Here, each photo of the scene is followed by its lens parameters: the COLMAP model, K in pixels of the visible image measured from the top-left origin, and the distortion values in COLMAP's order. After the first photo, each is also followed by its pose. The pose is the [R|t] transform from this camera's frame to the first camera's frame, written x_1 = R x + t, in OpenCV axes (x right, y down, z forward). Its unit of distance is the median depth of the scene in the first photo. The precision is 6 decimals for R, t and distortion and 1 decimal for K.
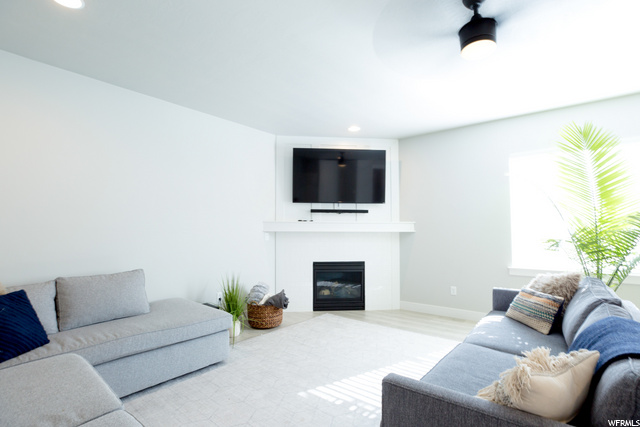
lens RADIAL K [[298.9, 0, 320.0], [0, 298.9, 213.5], [0, 0, 1]] dist [-0.001248, 0.000321]
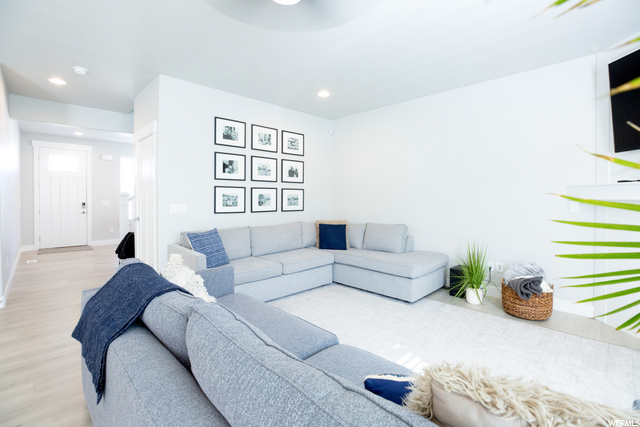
lens RADIAL K [[298.9, 0, 320.0], [0, 298.9, 213.5], [0, 0, 1]] dist [-0.001248, 0.000321]
pose [[-0.121261, 0.032221, -0.992098, 0.735366], [0.061742, 0.997783, 0.024859, 0.054789], [0.990699, -0.058240, -0.122982, 0.627422]]
